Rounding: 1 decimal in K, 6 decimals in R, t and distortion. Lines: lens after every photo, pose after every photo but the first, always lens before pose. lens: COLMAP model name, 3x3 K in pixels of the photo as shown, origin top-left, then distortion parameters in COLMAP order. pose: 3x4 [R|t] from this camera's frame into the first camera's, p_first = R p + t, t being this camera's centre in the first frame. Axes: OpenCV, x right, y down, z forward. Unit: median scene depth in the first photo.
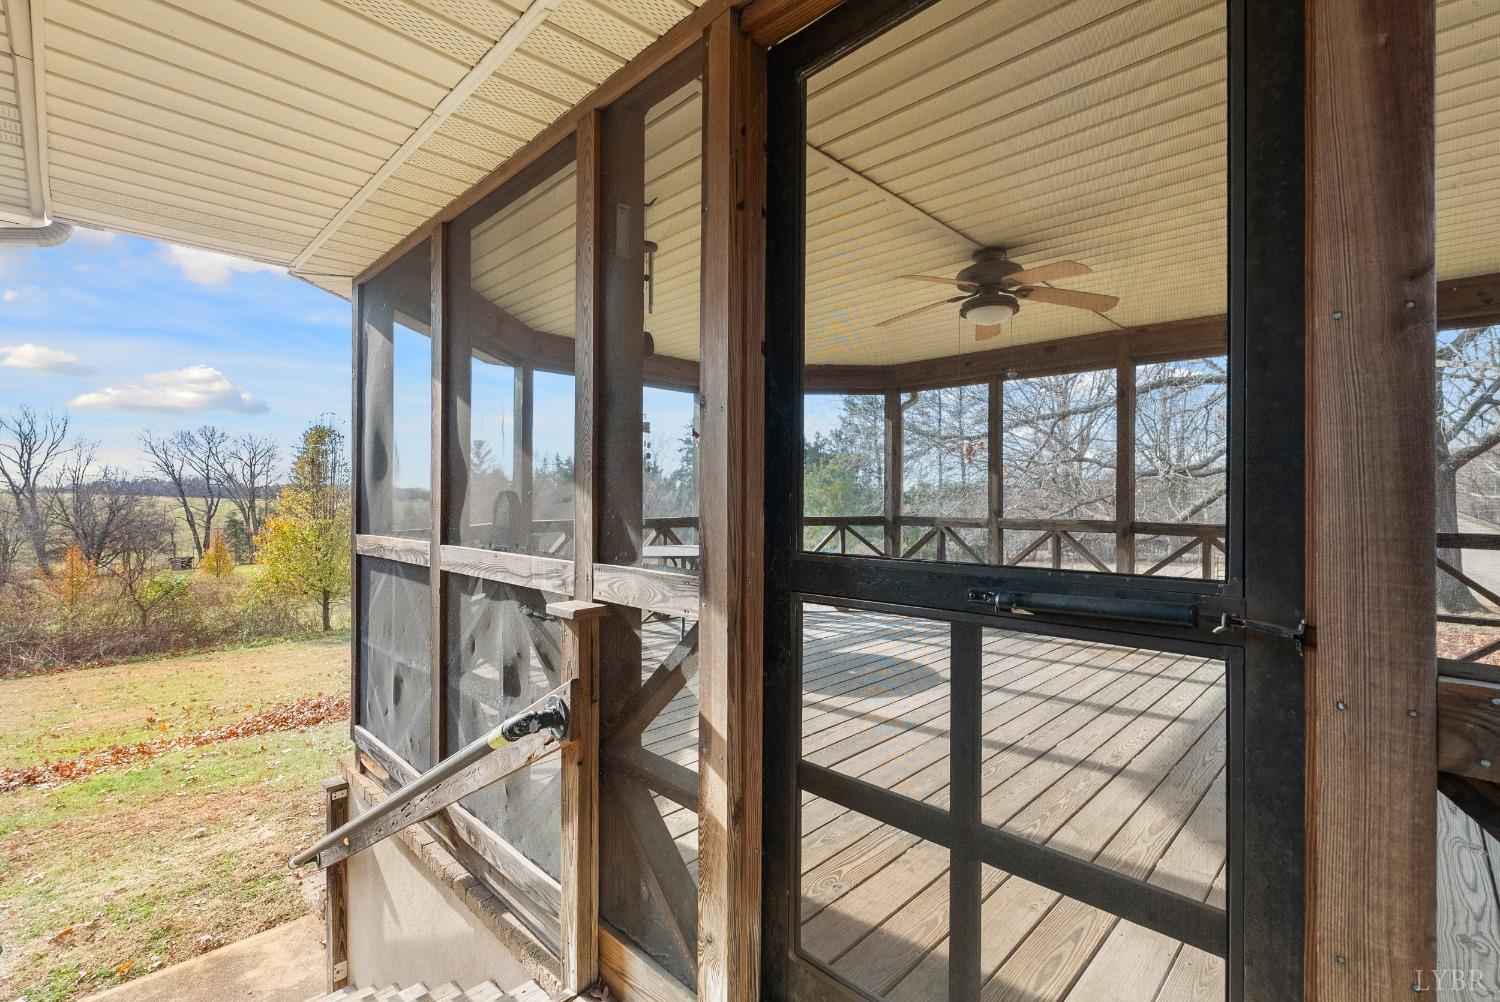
lens RADIAL K [[675.8, 0, 750.0], [0, 675.8, 501.0], [0, 0, 1]] dist [-0.000019, 0.000047]
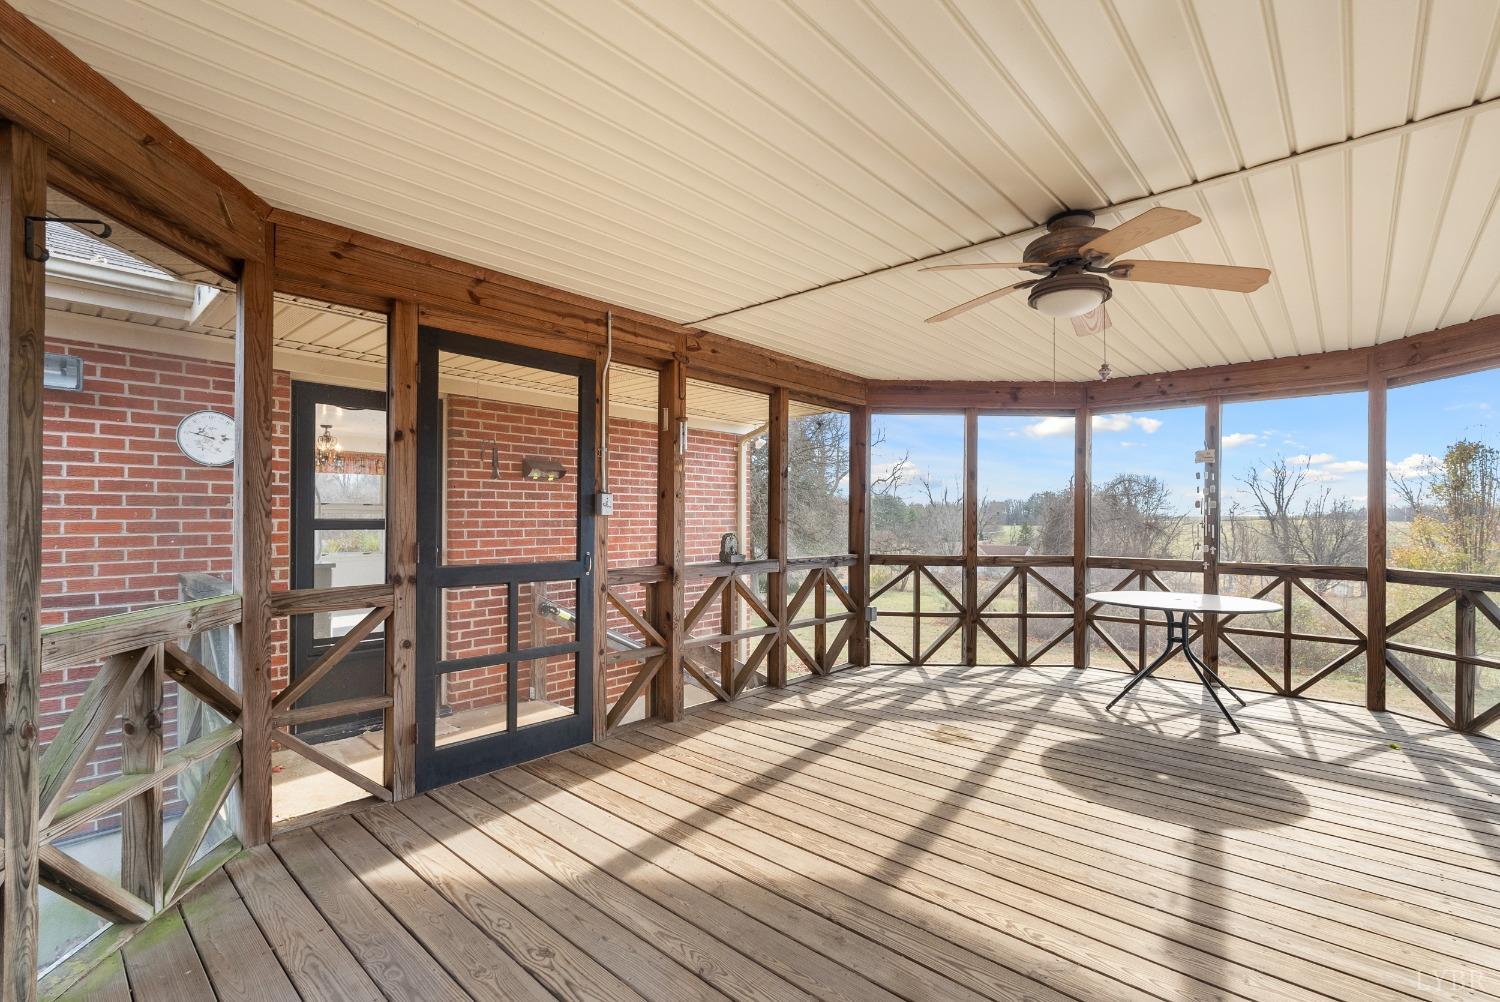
lens RADIAL K [[672.2, 0, 748.2], [0, 672.2, 516.1], [0, 0, 1]] dist [-0.001004, 0.000200]
pose [[0.040123, -0.004310, -0.999185, 1.070201], [-0.011278, 0.999925, -0.004767, -0.030942], [0.999131, 0.011460, 0.040072, 0.628137]]
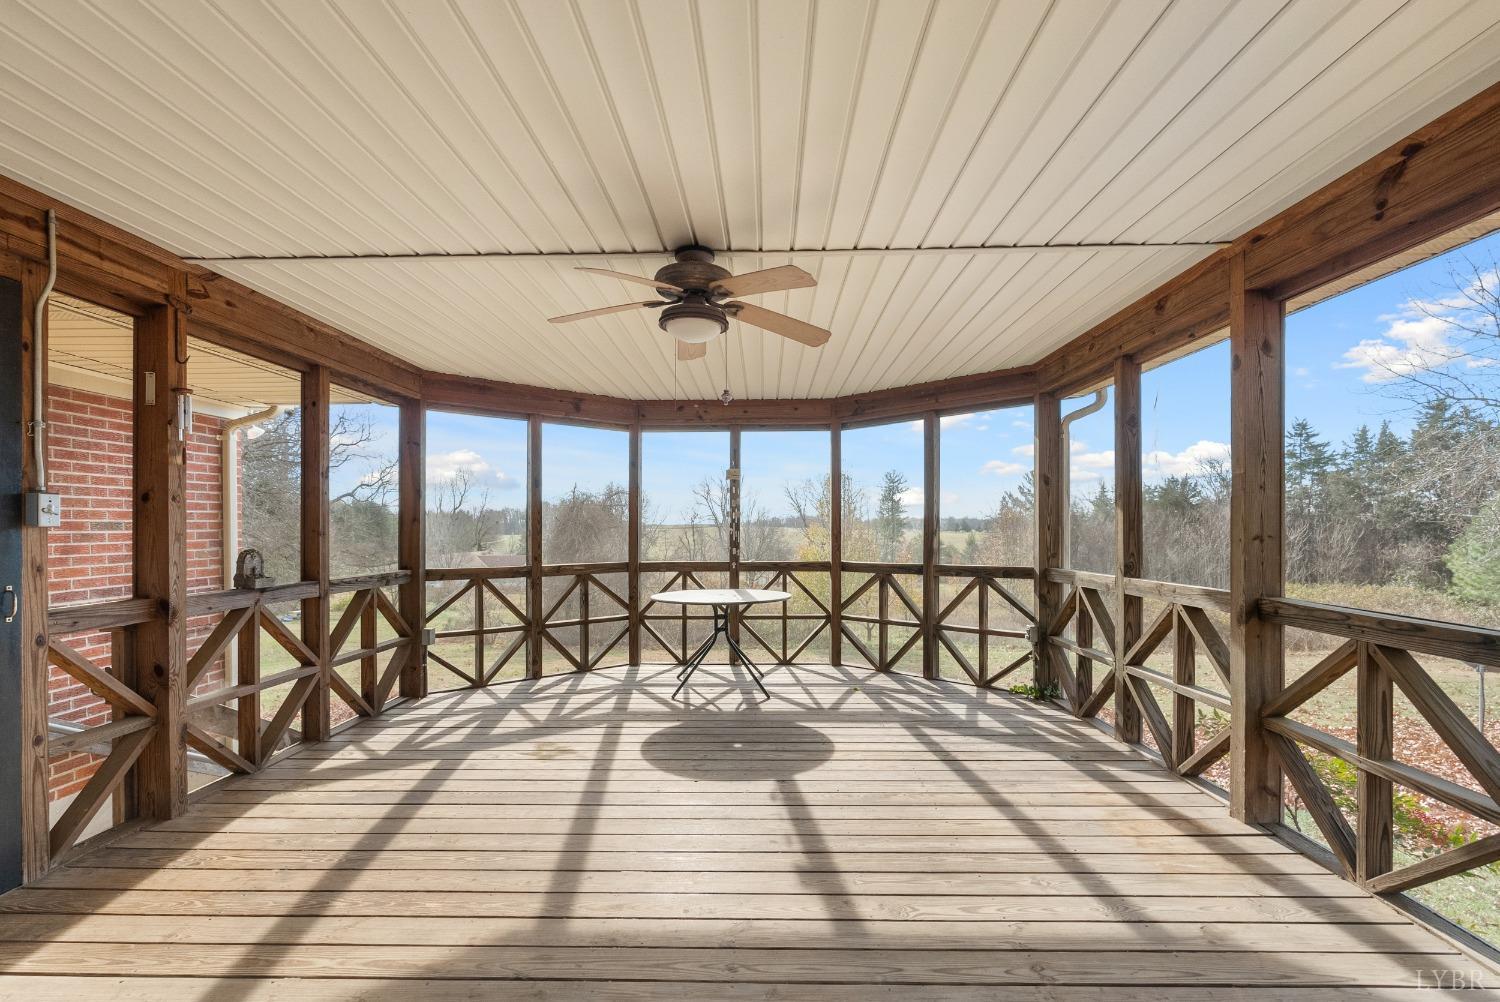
lens RADIAL K [[689.9, 0, 747.3], [0, 689.9, 529.9], [0, 0, 1]] dist [-0.000913, 0.000255]
pose [[0.681944, -0.002242, -0.731401, 0.998733], [0.000838, 0.999997, -0.002284, -0.029650], [0.731404, 0.000944, 0.681943, 0.491439]]
